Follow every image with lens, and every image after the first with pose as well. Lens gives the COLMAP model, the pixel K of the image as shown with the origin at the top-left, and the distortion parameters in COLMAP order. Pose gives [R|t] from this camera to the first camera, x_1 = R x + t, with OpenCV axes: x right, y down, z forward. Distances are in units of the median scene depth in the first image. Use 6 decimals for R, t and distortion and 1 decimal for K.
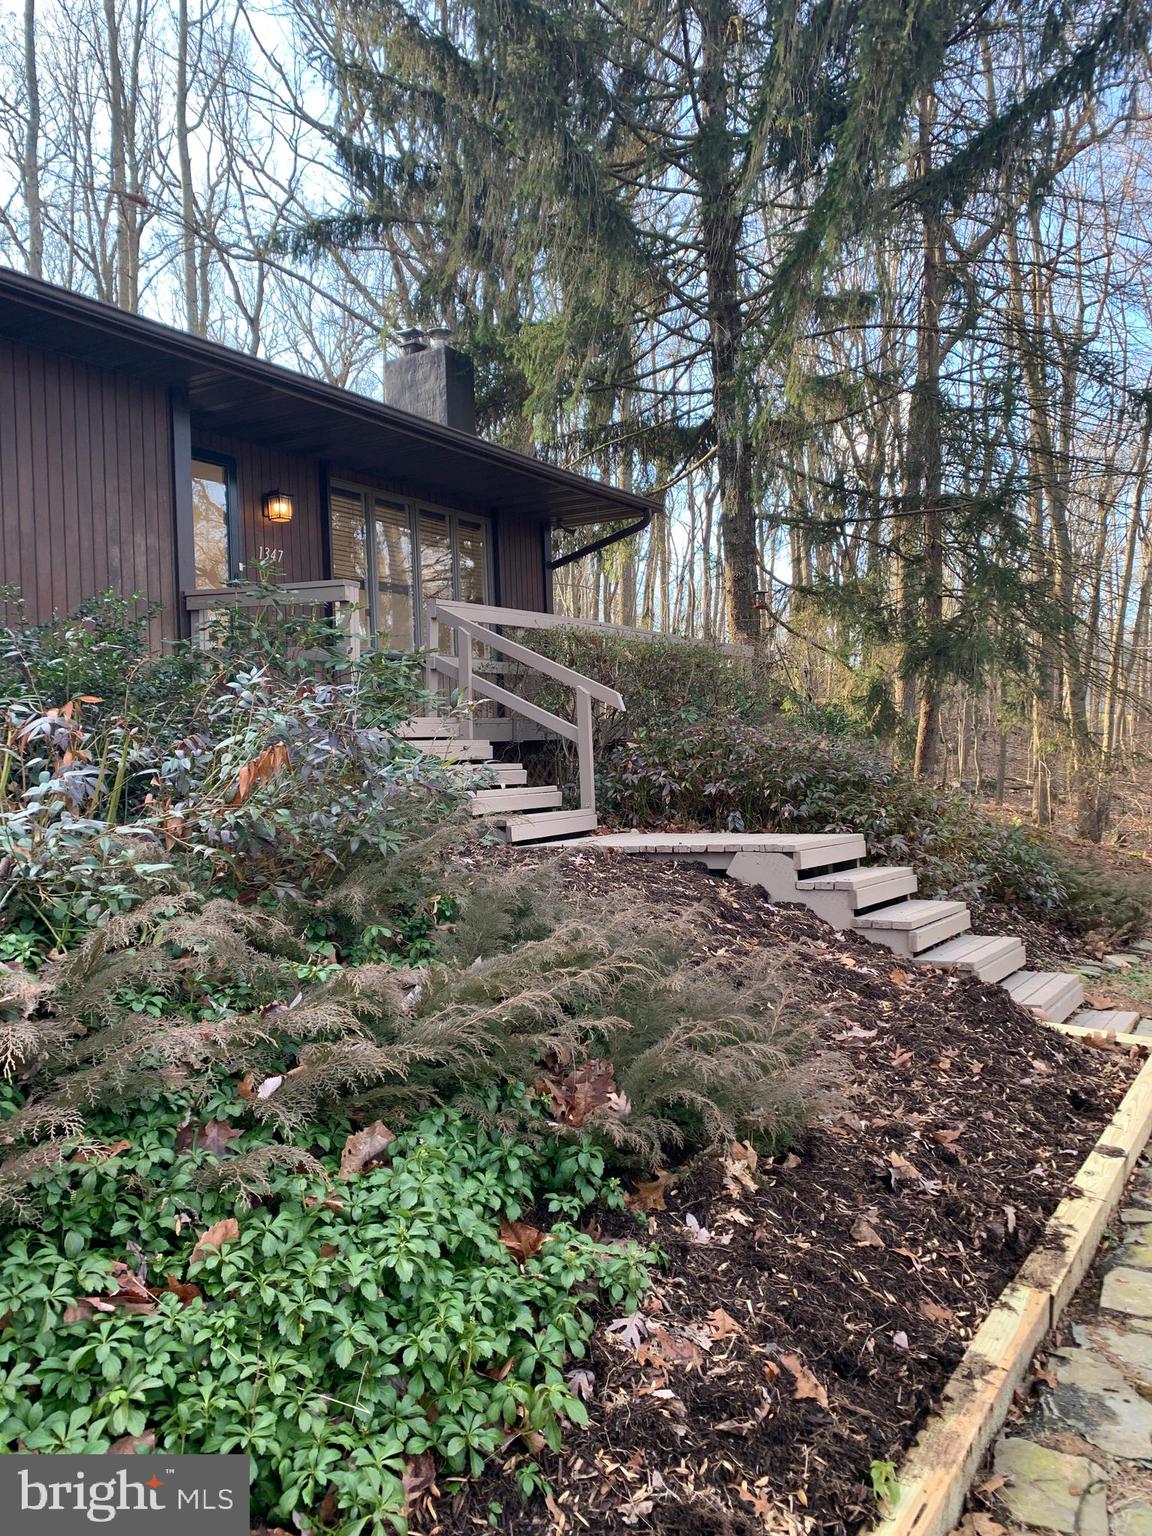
lens RADIAL K [[1171.4, 0, 565.9], [0, 1171.4, 779.9], [0, 0, 1]] dist [0.009816, 0.002315]
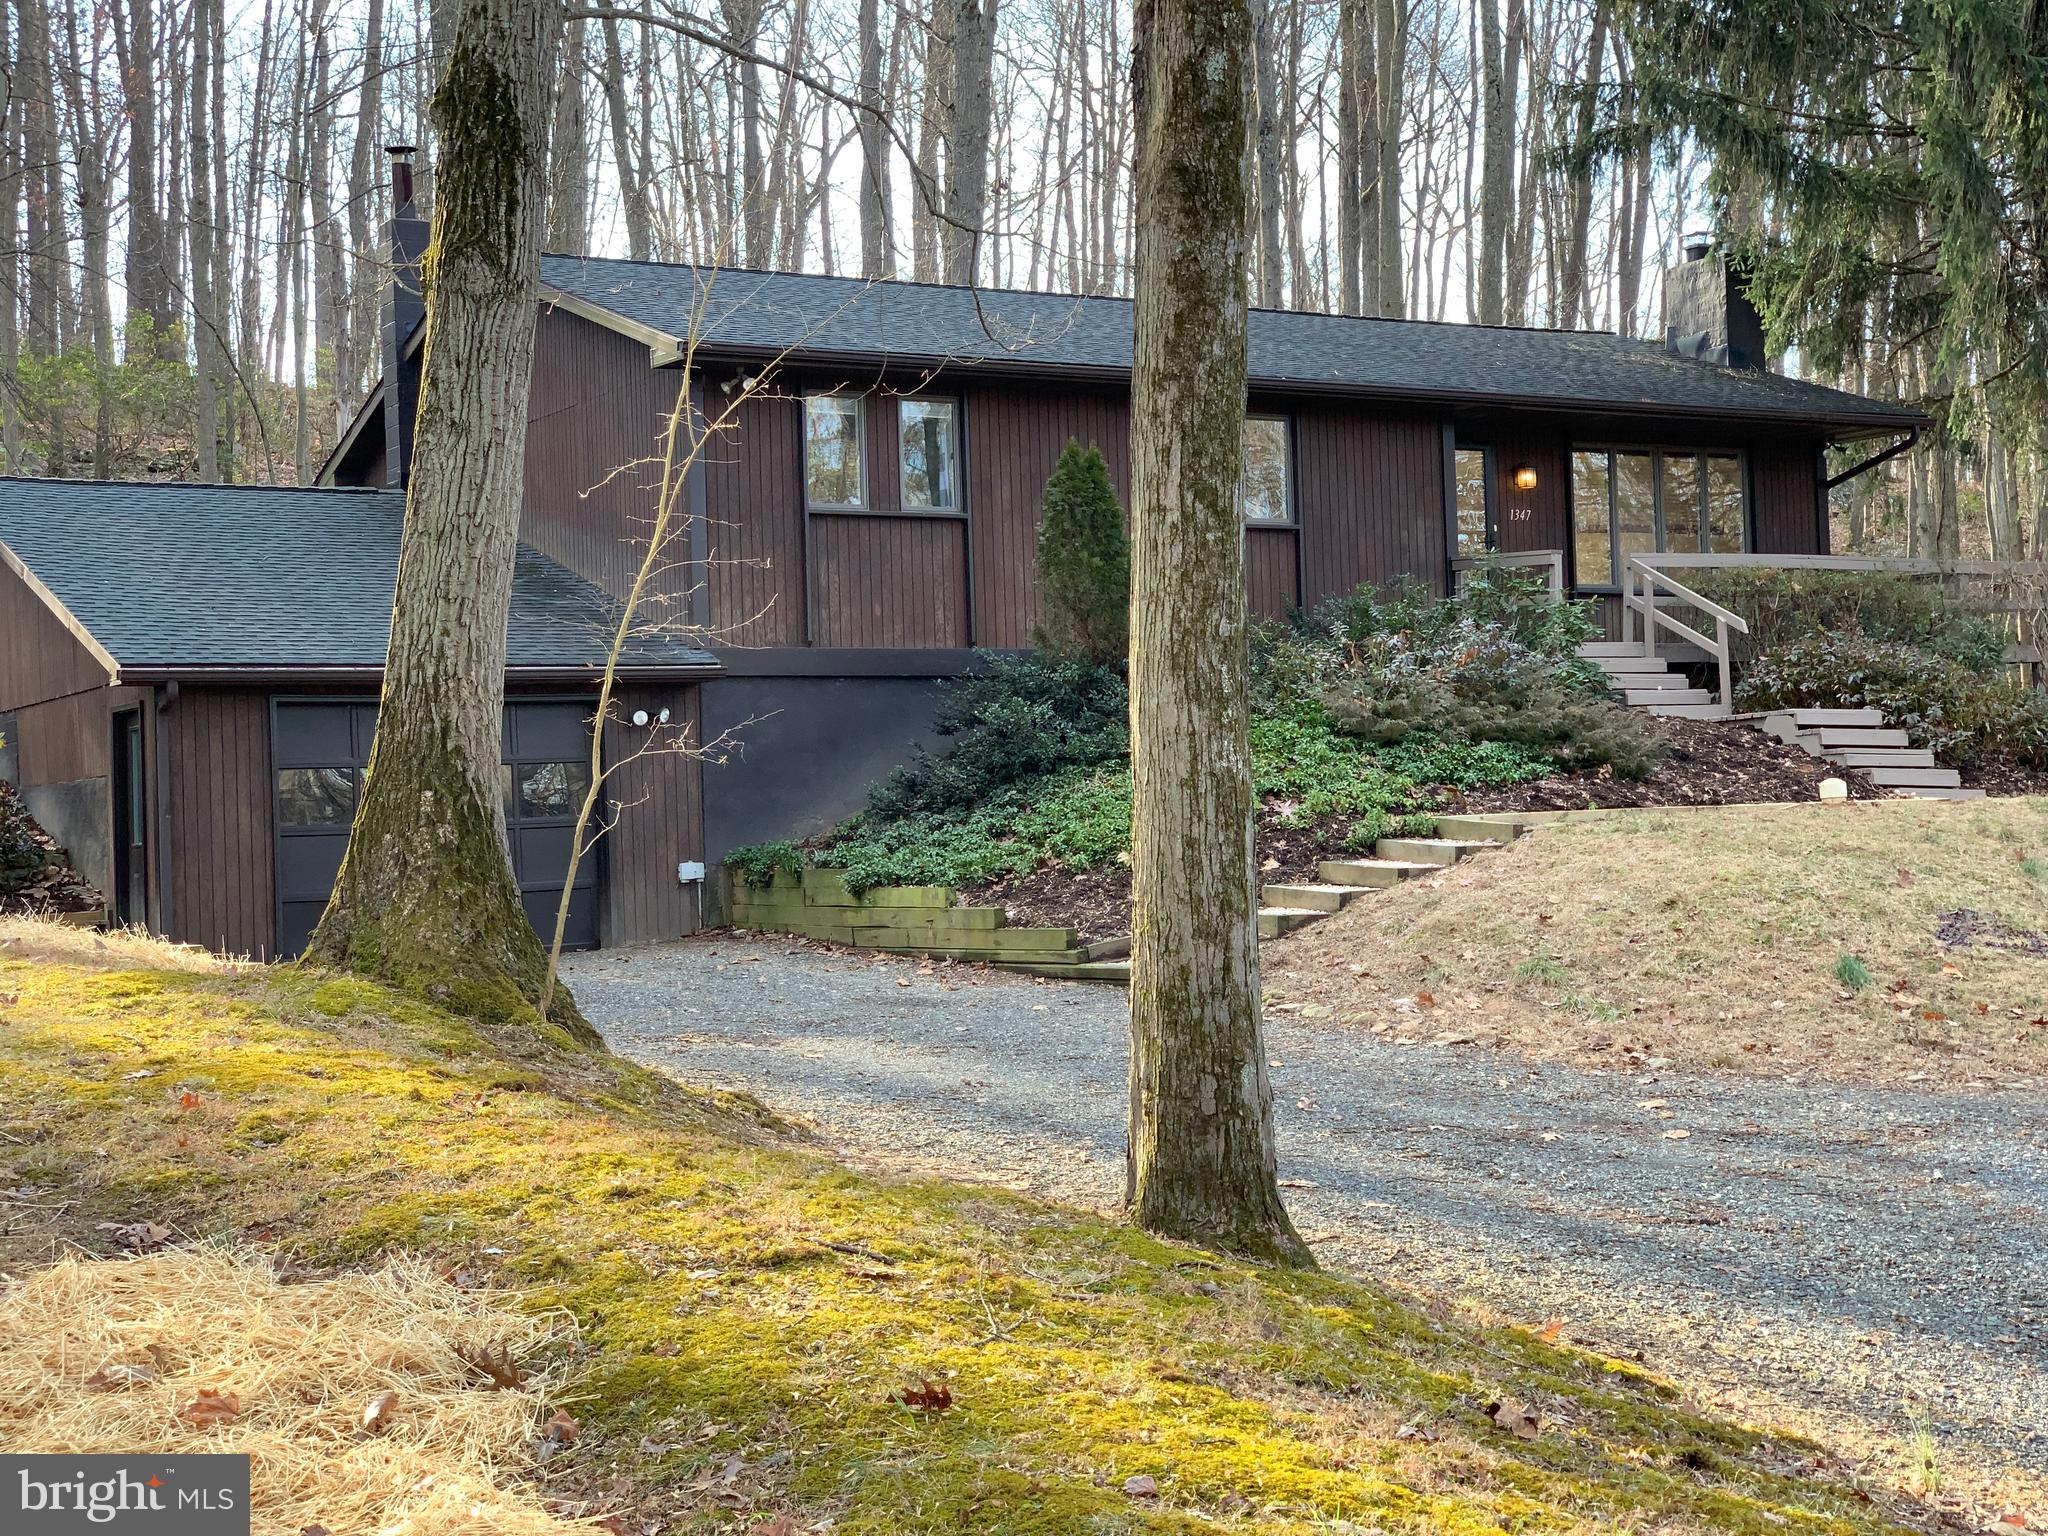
lens RADIAL K [[3119.0, 0, 1031.1], [0, 3119.0, 637.9], [0, 0, 1]] dist [-0.290446, 3.002964]
pose [[0.894299, -0.030103, -0.446457, 0.896507], [-0.000894, 0.997612, -0.069057, 0.194555], [0.447469, 0.062156, 0.892137, -2.574088]]
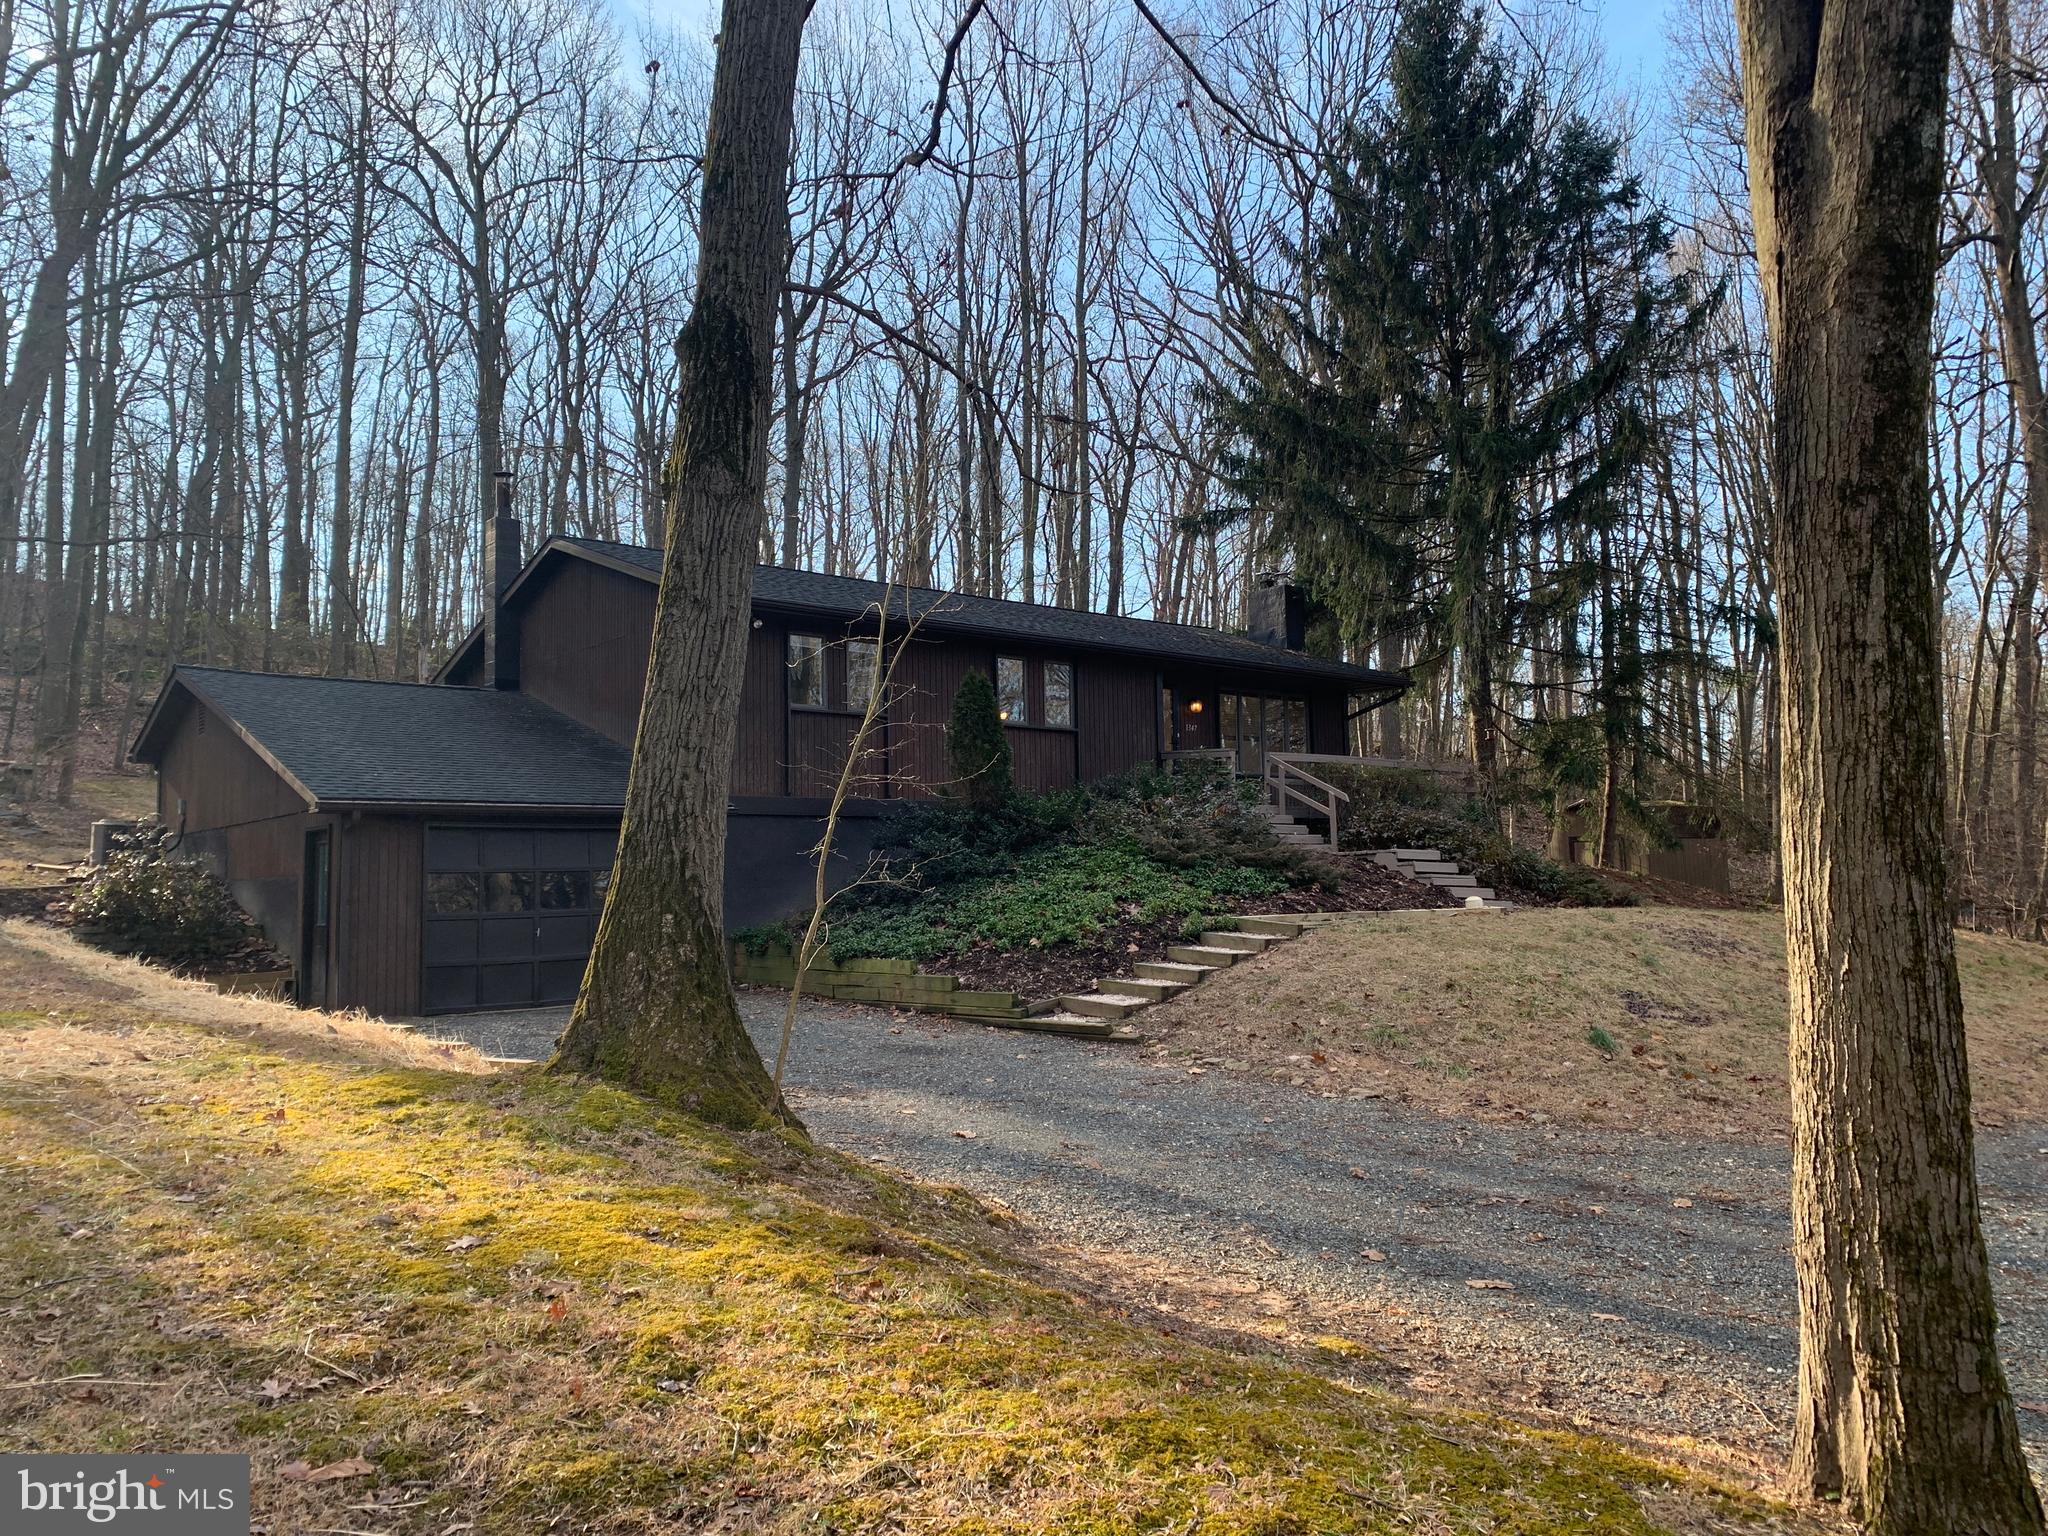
lens RADIAL K [[1549.2, 0, 1023.7], [0, 1549.2, 716.6], [0, 0, 1]] dist [0.084990, -0.106500]
pose [[0.958332, -0.022379, -0.284780, 0.301275], [-0.013120, 0.992426, -0.122139, 0.152184], [0.285357, 0.120786, 0.950780, -2.054845]]
